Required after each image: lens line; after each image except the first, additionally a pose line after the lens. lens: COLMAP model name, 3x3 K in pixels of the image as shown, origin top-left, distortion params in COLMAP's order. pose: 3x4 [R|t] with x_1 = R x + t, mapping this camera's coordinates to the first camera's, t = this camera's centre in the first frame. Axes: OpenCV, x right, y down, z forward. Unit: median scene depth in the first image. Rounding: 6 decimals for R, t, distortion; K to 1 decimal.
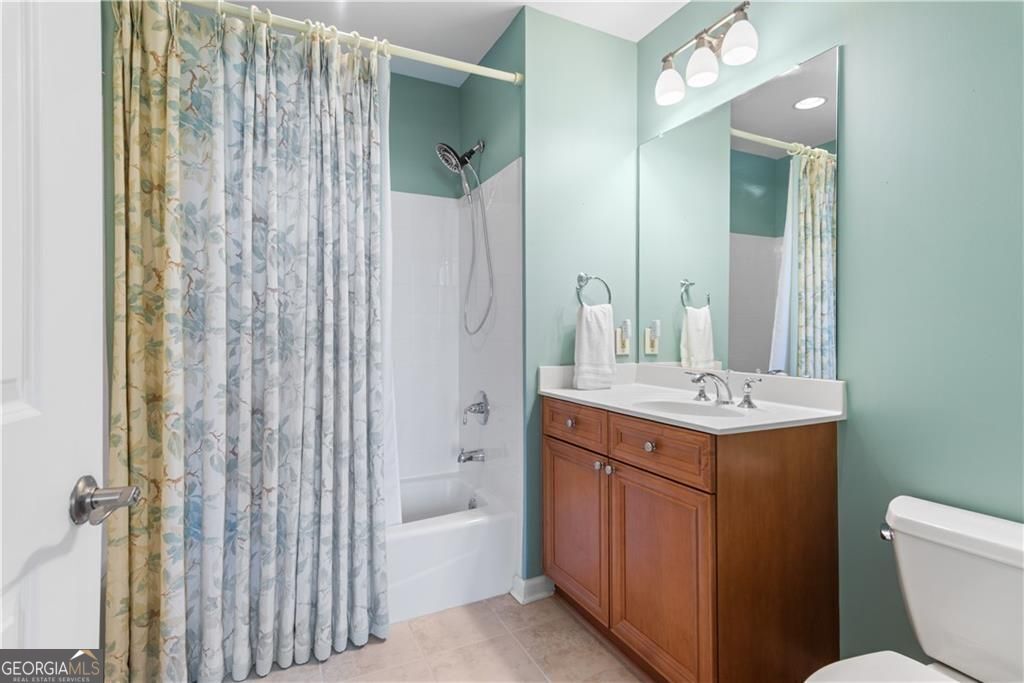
lens RADIAL K [[505.0, 0, 512.8], [0, 505.0, 336.9], [0, 0, 1]] dist [0.019352, -0.000068]
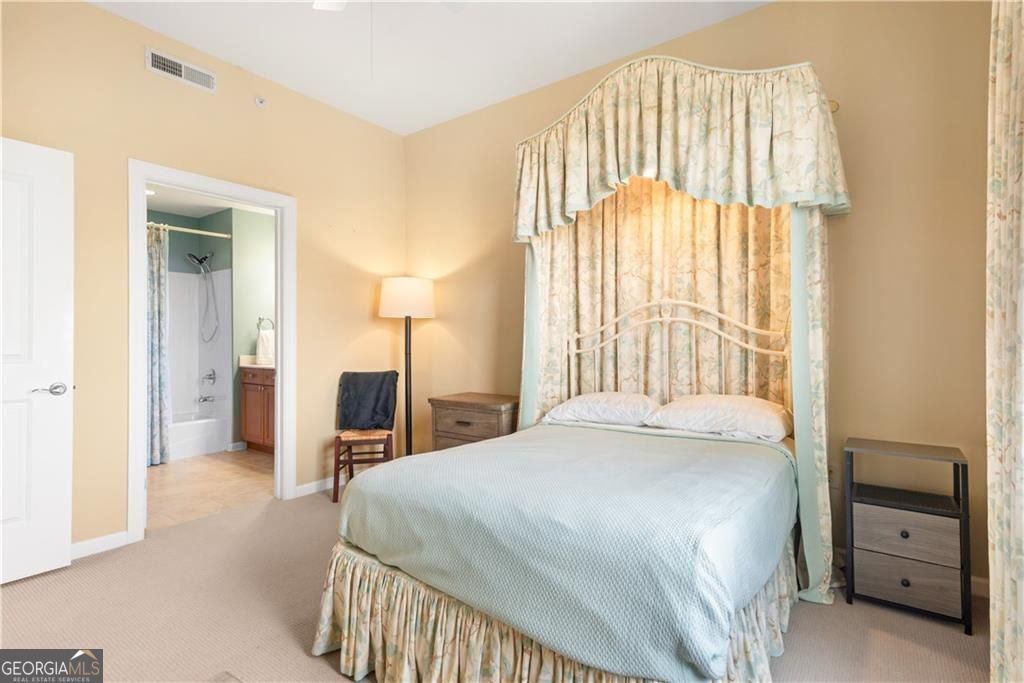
lens RADIAL K [[505.0, 0, 506.4], [0, 505.0, 339.3], [0, 0, 1]] dist [0.019352, -0.000068]
pose [[0.892114, -0.002081, 0.451806, 0.093791], [0.005166, 0.999971, -0.005595, 0.000519], [-0.451781, 0.007325, 0.892099, -1.763346]]
